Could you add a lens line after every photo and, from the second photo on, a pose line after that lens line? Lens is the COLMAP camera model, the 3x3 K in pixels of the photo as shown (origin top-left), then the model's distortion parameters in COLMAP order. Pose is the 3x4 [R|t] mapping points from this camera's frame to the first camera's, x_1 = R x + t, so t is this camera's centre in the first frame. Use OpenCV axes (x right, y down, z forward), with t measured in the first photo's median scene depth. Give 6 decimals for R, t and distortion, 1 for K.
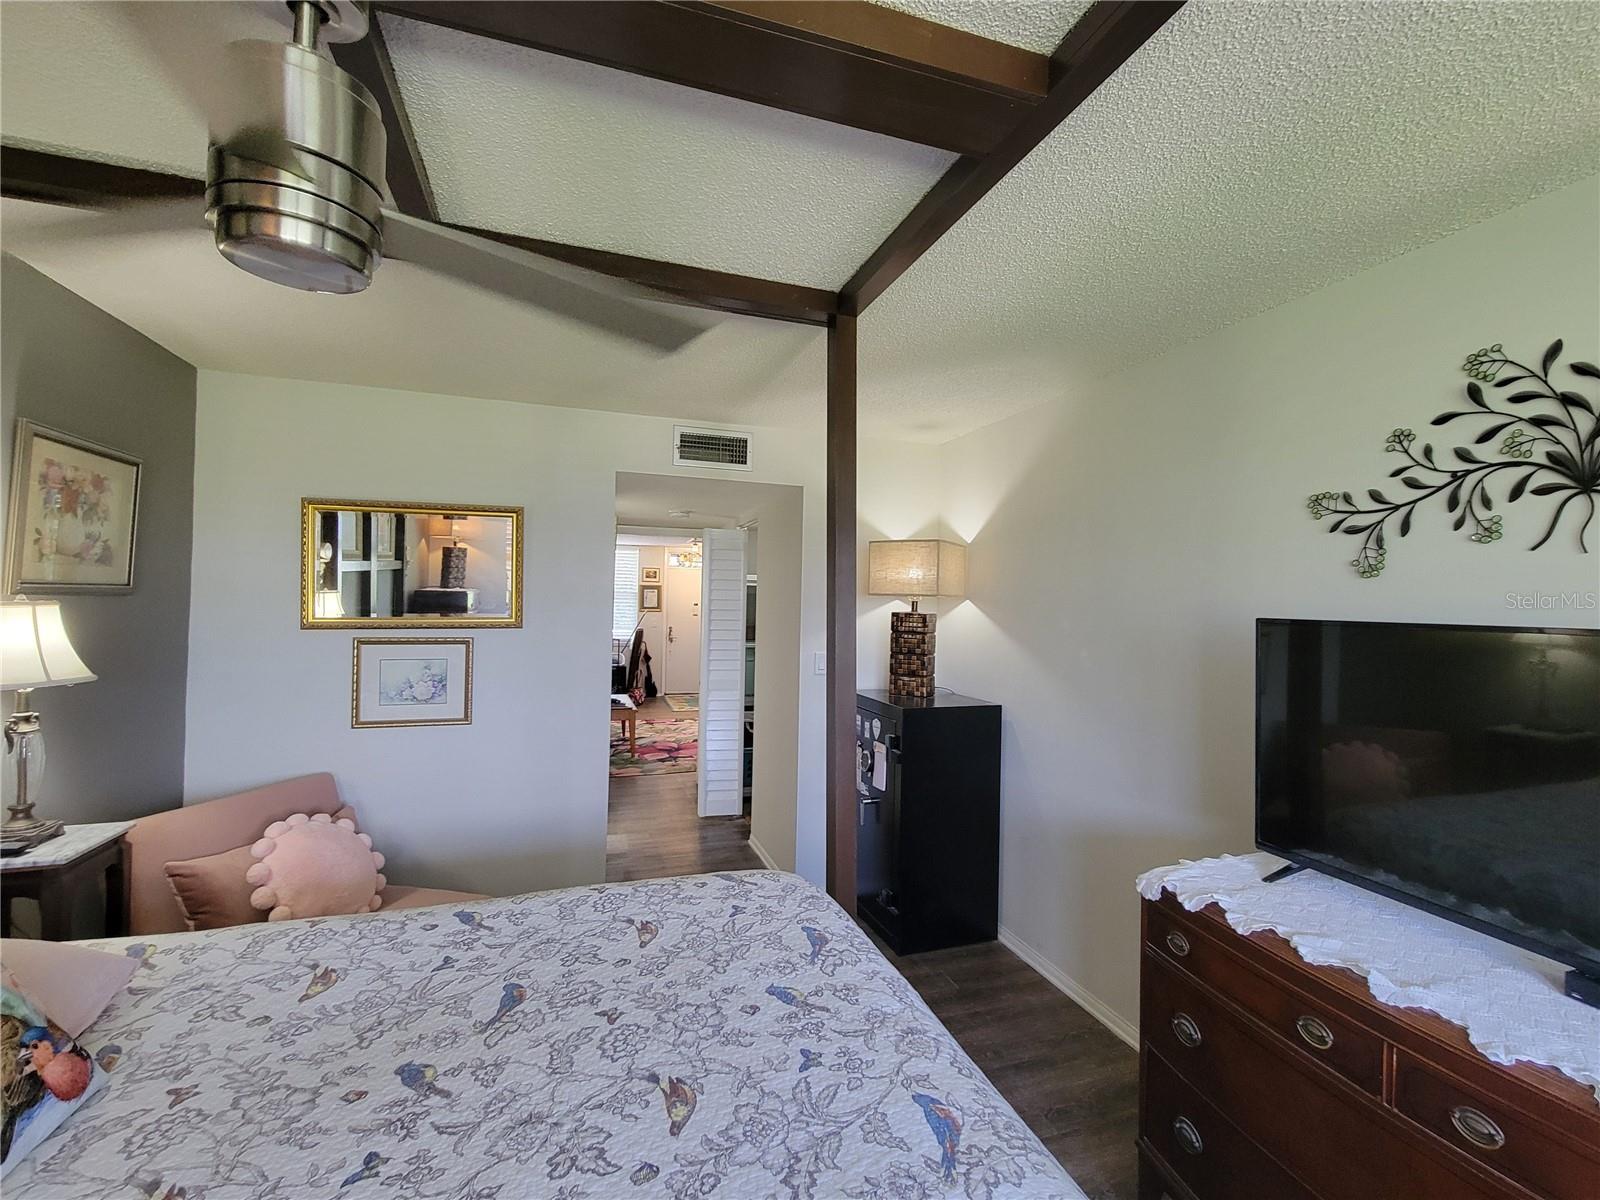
lens RADIAL K [[711.1, 0, 809.4], [0, 711.1, 589.5], [0, 0, 1]] dist [0.002936, -0.003366]
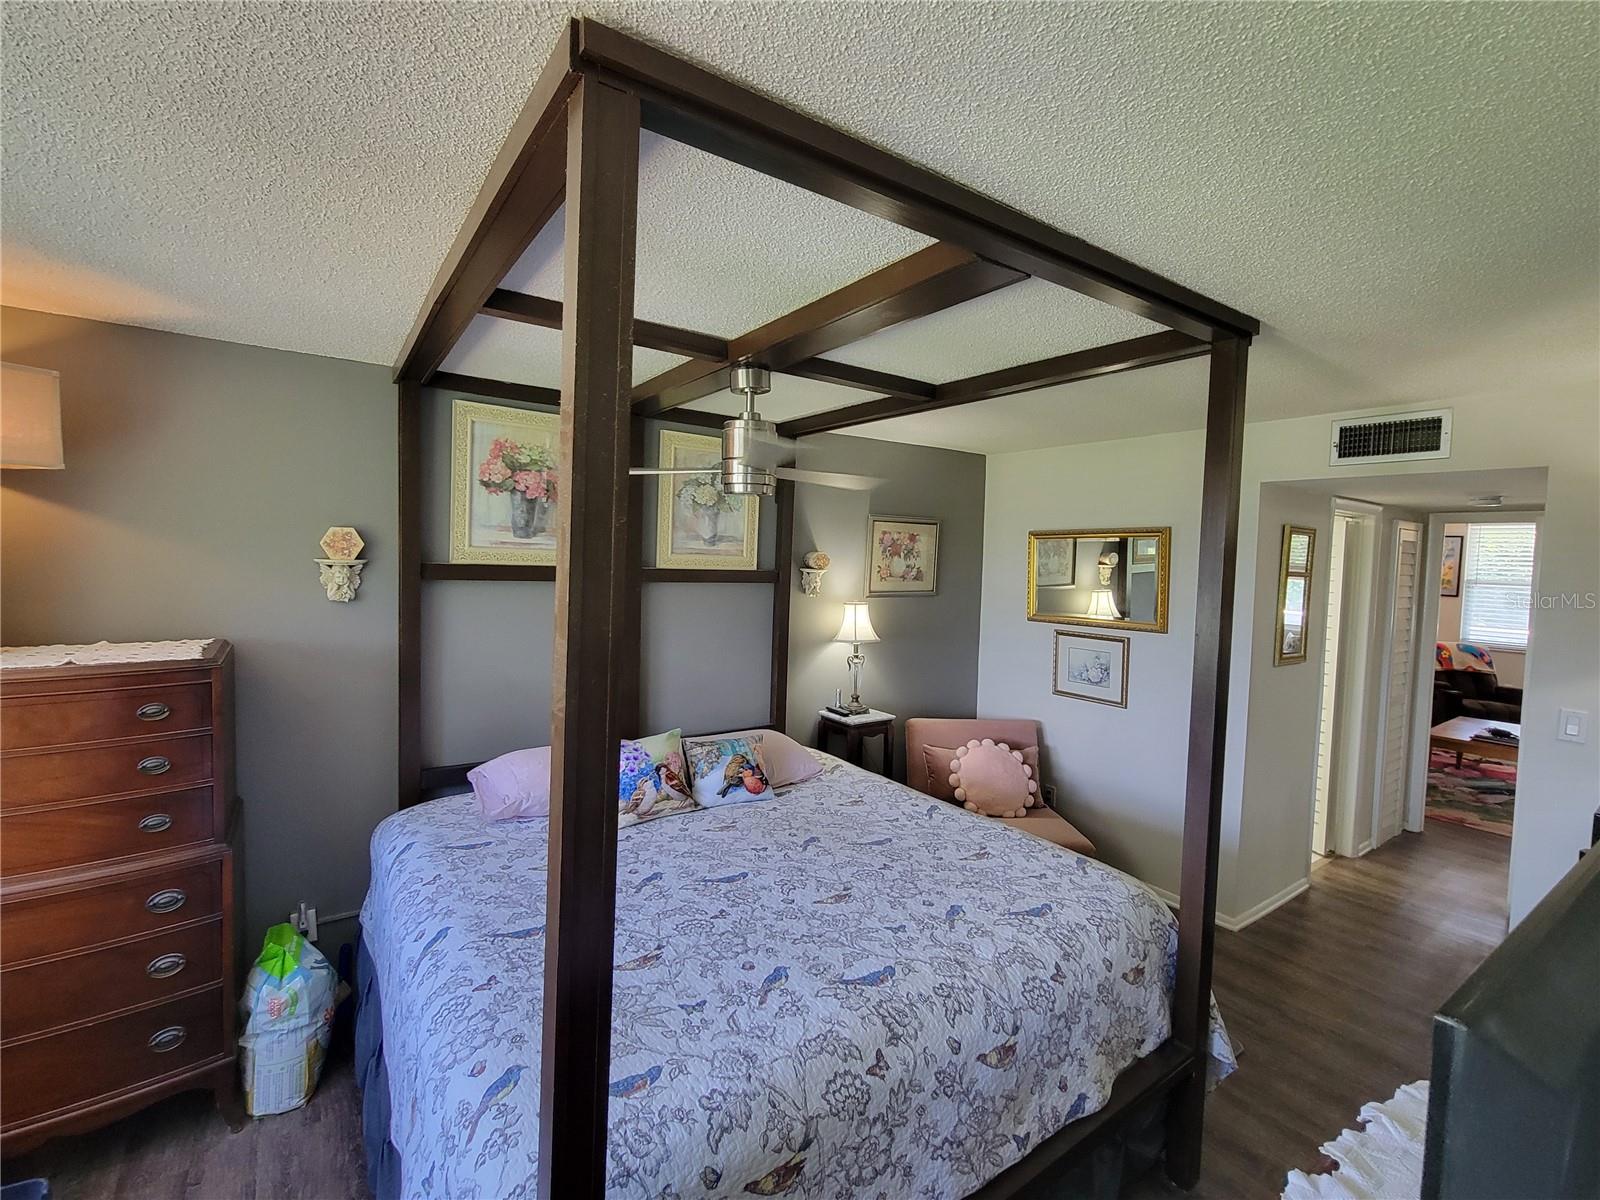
lens RADIAL K [[711.1, 0, 809.4], [0, 711.1, 589.5], [0, 0, 1]] dist [0.002936, -0.003366]
pose [[0.291007, 0.034518, -0.956098, 0.949292], [-0.002744, 0.999375, 0.035245, -0.100964], [0.956717, -0.007633, 0.290919, 0.235136]]
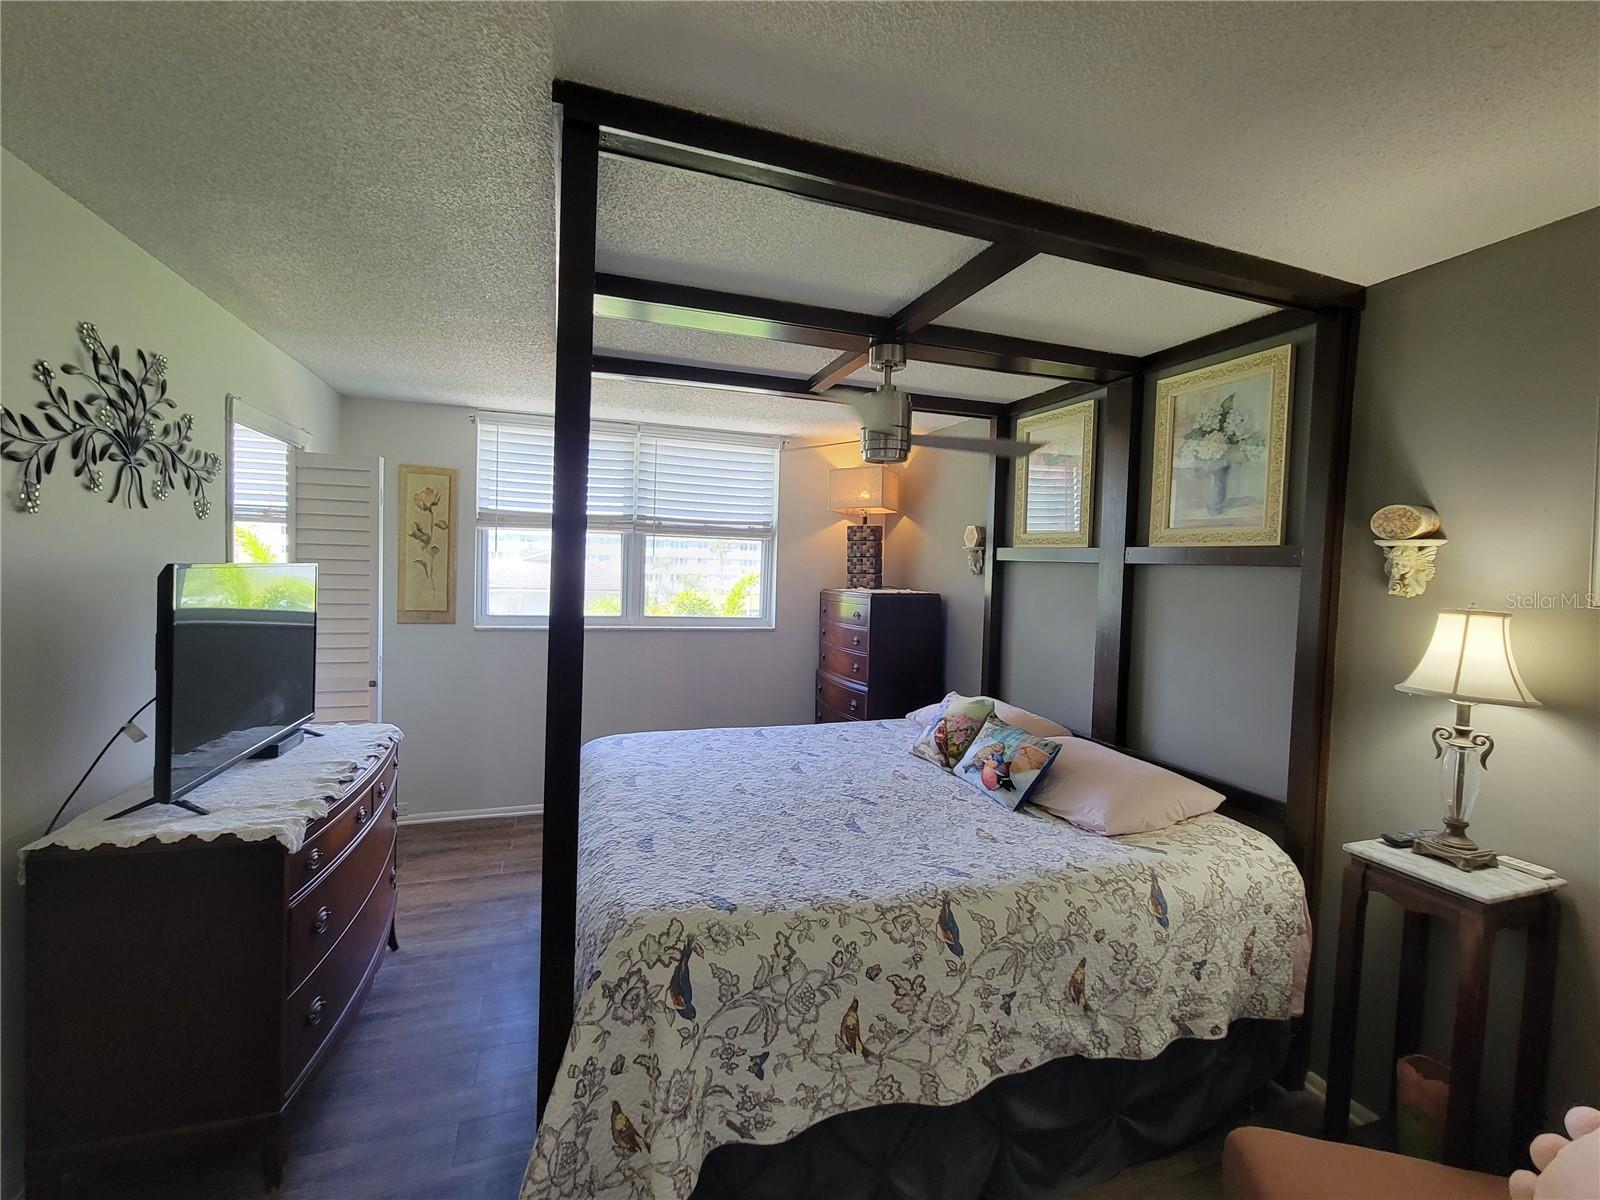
lens RADIAL K [[711.1, 0, 809.4], [0, 711.1, 589.5], [0, 0, 1]] dist [0.002936, -0.003366]
pose [[-0.998674, -0.048646, -0.016849, -0.204163], [-0.048894, 0.998697, 0.014608, 0.018986], [0.016116, 0.015413, -0.999751, 1.982434]]
